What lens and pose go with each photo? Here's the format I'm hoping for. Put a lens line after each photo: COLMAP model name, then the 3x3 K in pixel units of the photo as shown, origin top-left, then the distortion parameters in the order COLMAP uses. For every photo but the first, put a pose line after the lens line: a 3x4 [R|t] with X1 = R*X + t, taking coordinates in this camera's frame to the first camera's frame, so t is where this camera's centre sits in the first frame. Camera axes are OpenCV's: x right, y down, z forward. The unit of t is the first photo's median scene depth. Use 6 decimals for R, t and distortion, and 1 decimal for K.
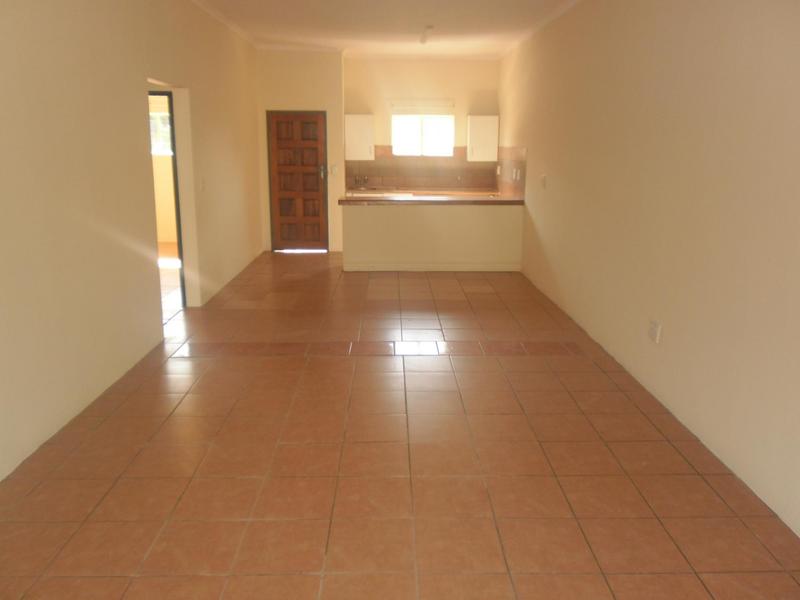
lens RADIAL K [[629.9, 0, 403.1], [0, 629.9, 296.0], [0, 0, 1]] dist [-0.037008, 0.035308]
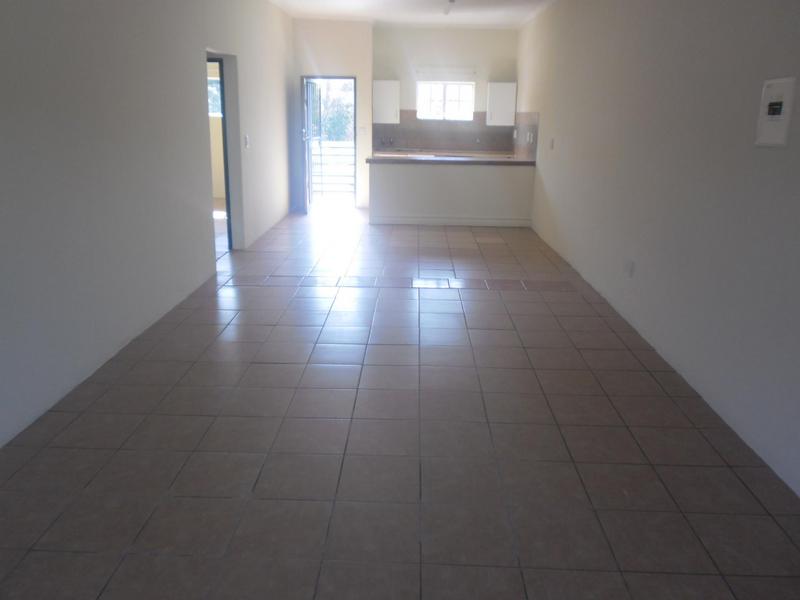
lens RADIAL K [[629.9, 0, 403.1], [0, 629.9, 296.0], [0, 0, 1]] dist [-0.037008, 0.035308]
pose [[0.999043, 0.021235, -0.038235, 0.008154], [-0.019334, 0.998591, 0.049409, 0.027050], [0.039231, -0.048623, 0.998046, -0.092294]]
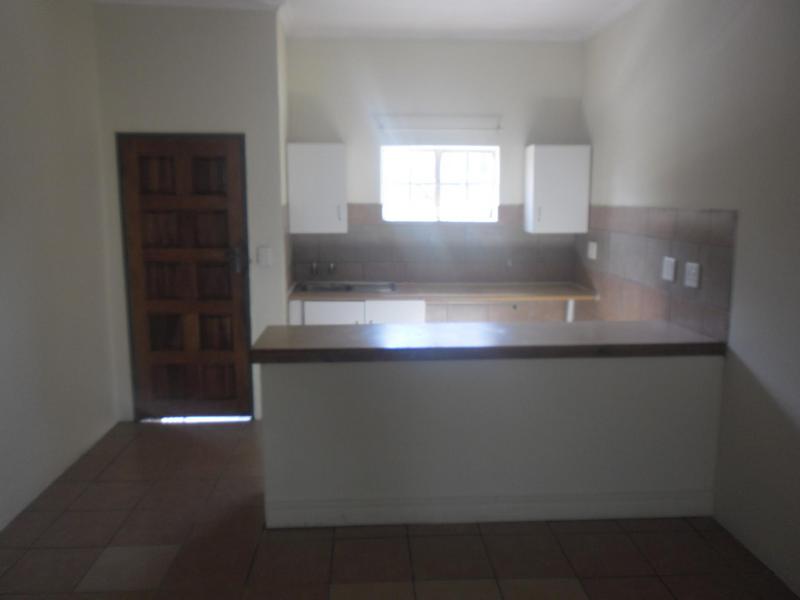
lens RADIAL K [[629.9, 0, 403.1], [0, 629.9, 296.0], [0, 0, 1]] dist [-0.037008, 0.035308]
pose [[0.999440, -0.011335, 0.031472, -0.018015], [0.013780, 0.996811, -0.078606, -0.130679], [-0.030481, 0.078996, 0.996409, 0.521828]]
